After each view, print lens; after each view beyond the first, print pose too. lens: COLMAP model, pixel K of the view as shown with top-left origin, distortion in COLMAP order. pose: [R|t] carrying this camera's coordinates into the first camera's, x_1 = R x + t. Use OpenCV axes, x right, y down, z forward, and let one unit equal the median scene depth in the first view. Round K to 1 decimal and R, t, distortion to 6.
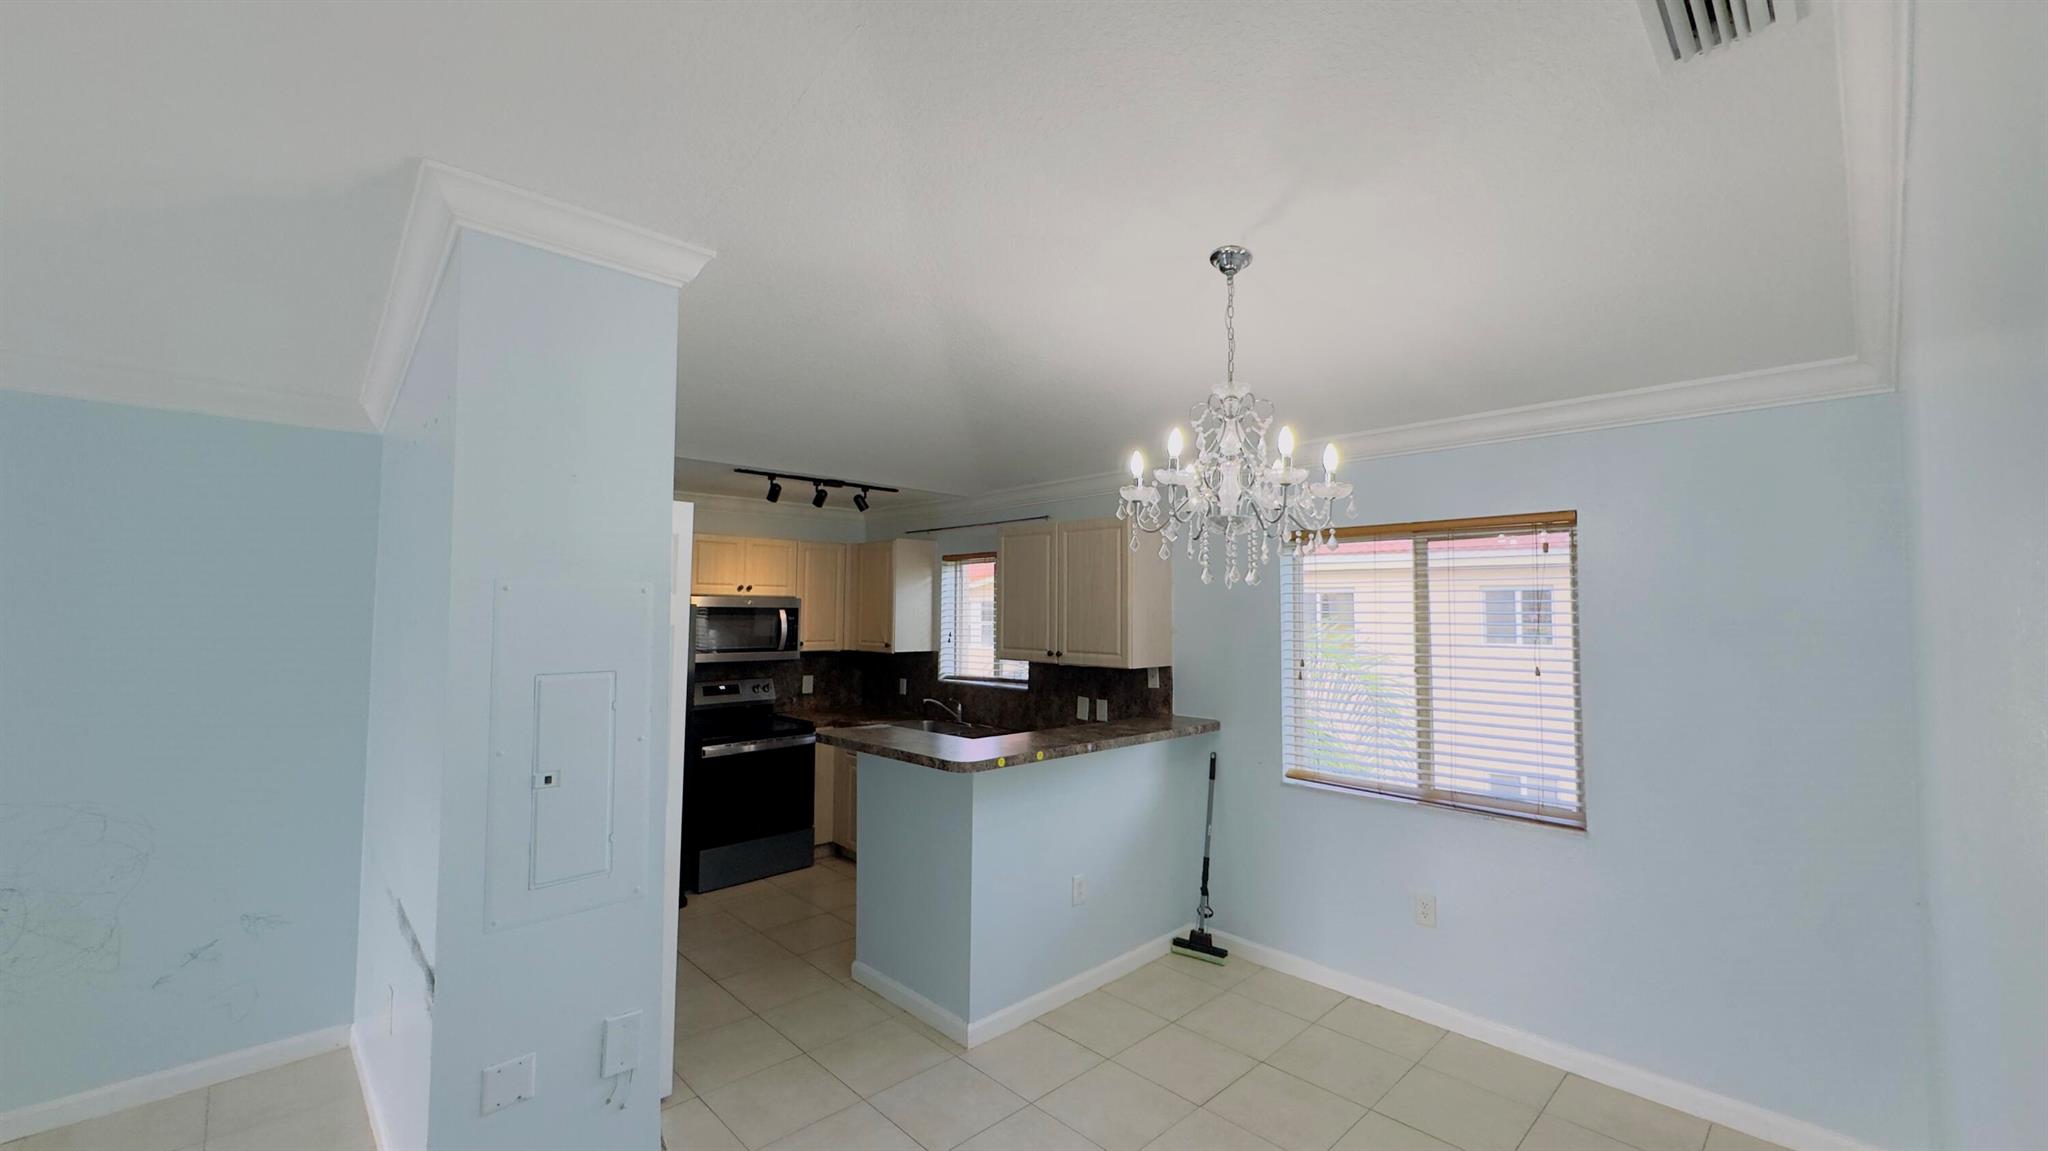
lens RADIAL K [[819.9, 0, 1011.5], [0, 819.9, 574.8], [0, 0, 1]] dist [0.002171, 0.000034]
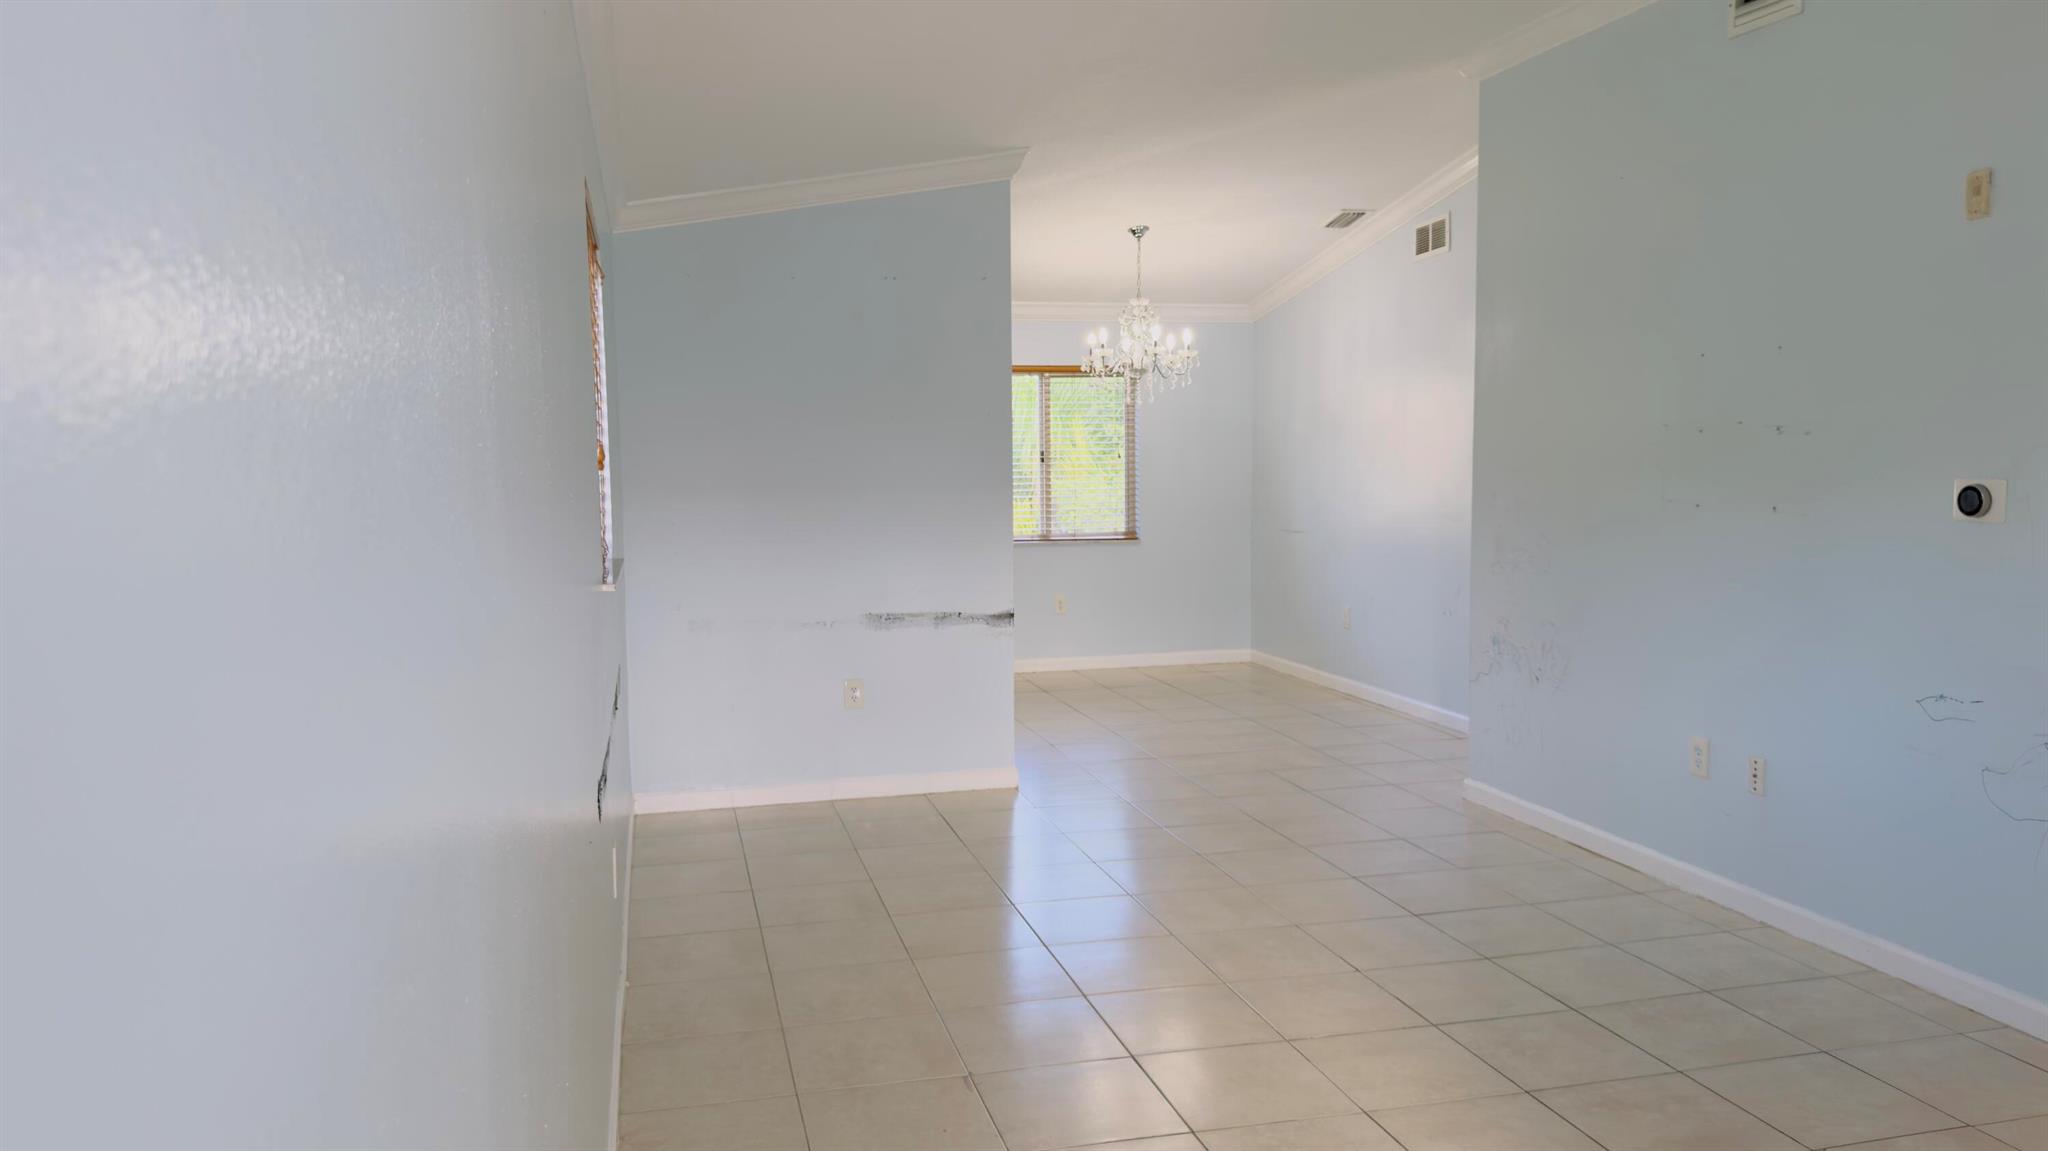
lens RADIAL K [[1427.2, 0, 1000.9], [0, 1427.2, 577.6], [0, 0, 1]] dist [0.091285, -0.030779]
pose [[0.494788, -0.084189, 0.864926, -1.693266], [-0.026313, 0.993388, 0.111746, 0.031054], [-0.868615, -0.078049, 0.489301, -0.247982]]
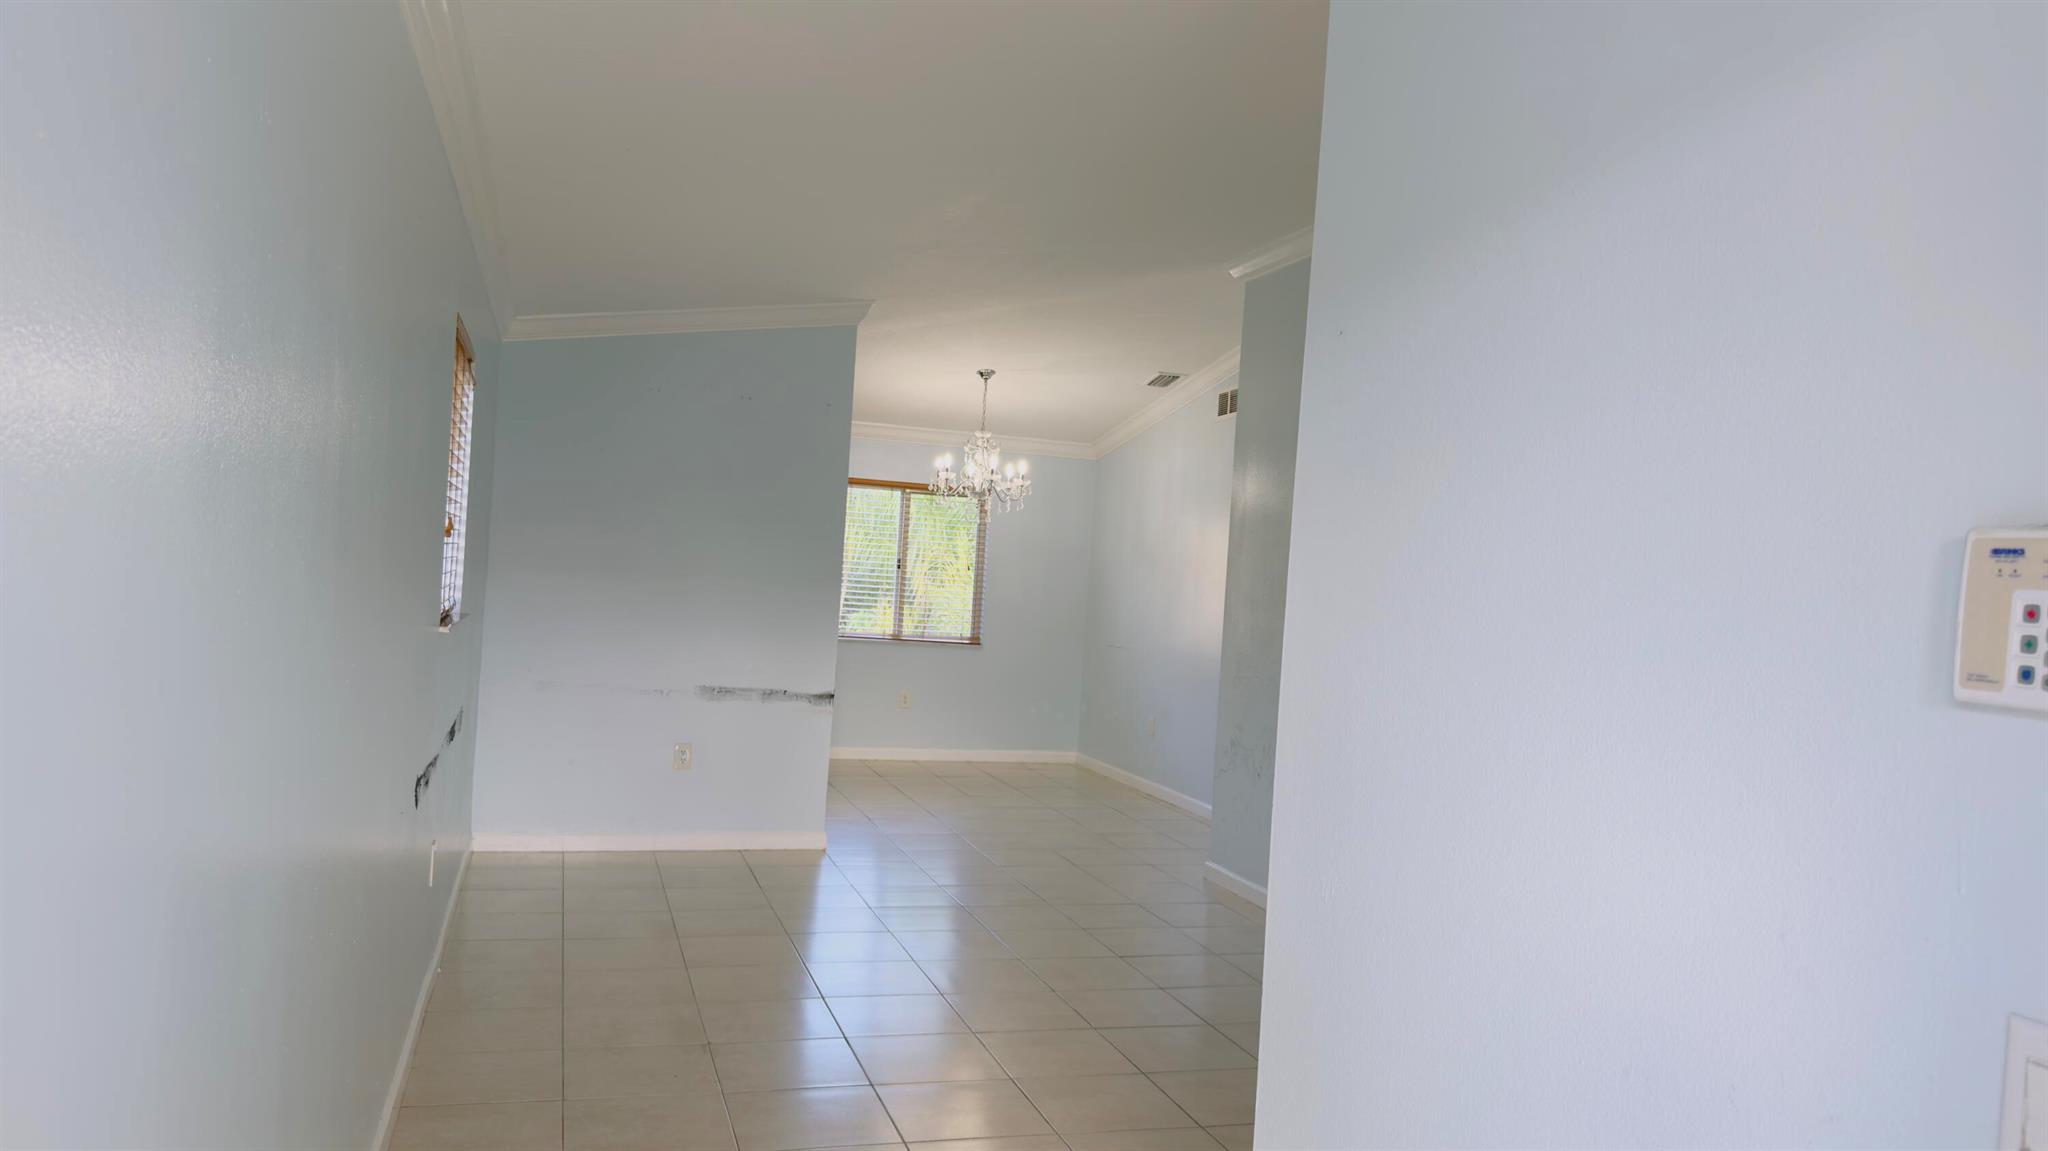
lens RADIAL K [[1427.2, 0, 1028.5], [0, 1427.2, 579.0], [0, 0, 1]] dist [0.091285, -0.030779]
pose [[0.426611, 0.019161, 0.904232, -1.854502], [-0.102810, 0.994323, 0.027435, 0.026408], [-0.898573, -0.104668, 0.426159, -0.464061]]
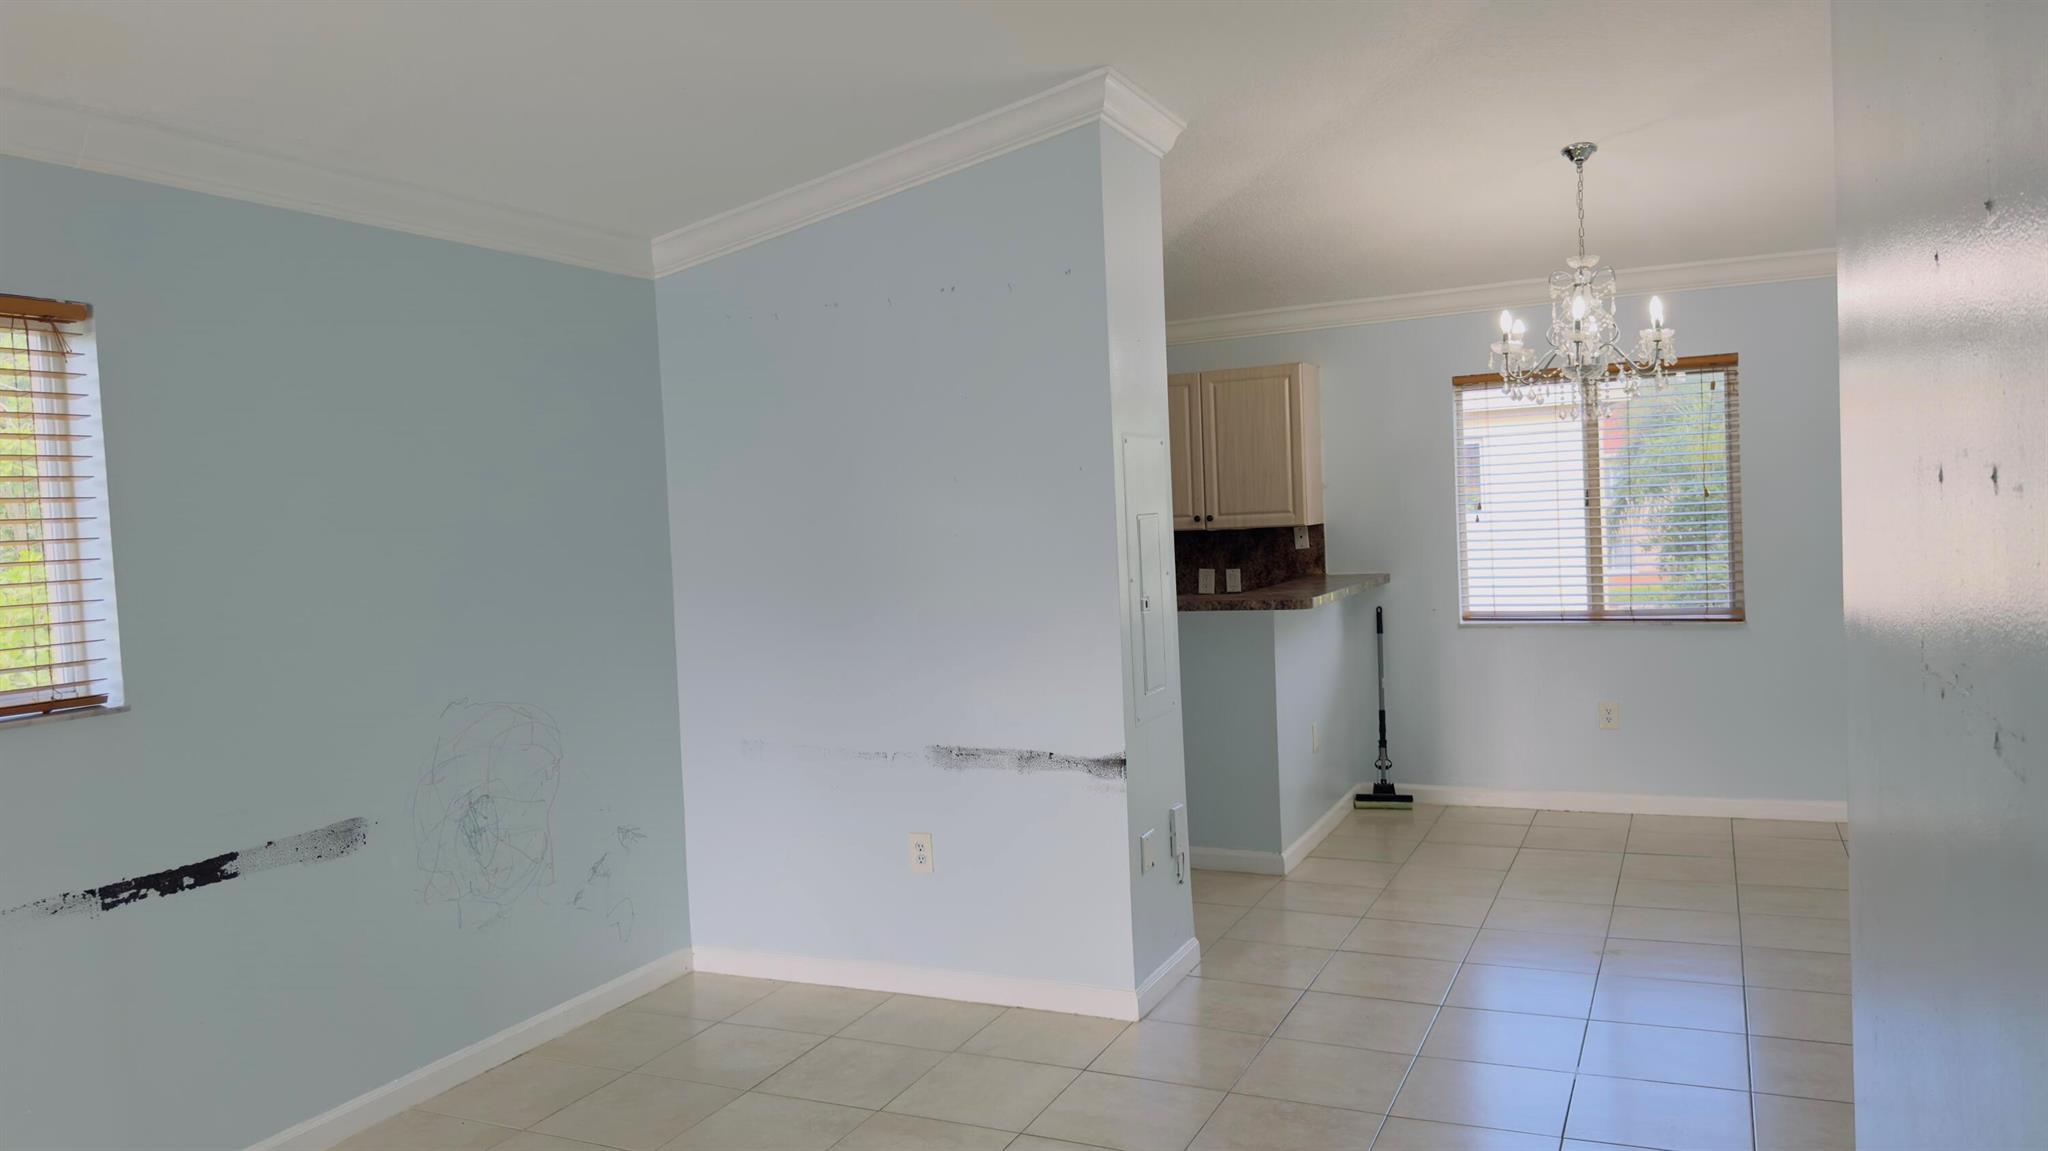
lens RADIAL K [[1427.2, 0, 1028.1], [0, 1427.2, 570.3], [0, 0, 1]] dist [0.091285, -0.030779]
pose [[0.928241, -0.064260, 0.366387, -0.786296], [0.034985, 0.995681, 0.085997, 0.012504], [-0.370331, -0.067008, 0.926480, -0.437816]]
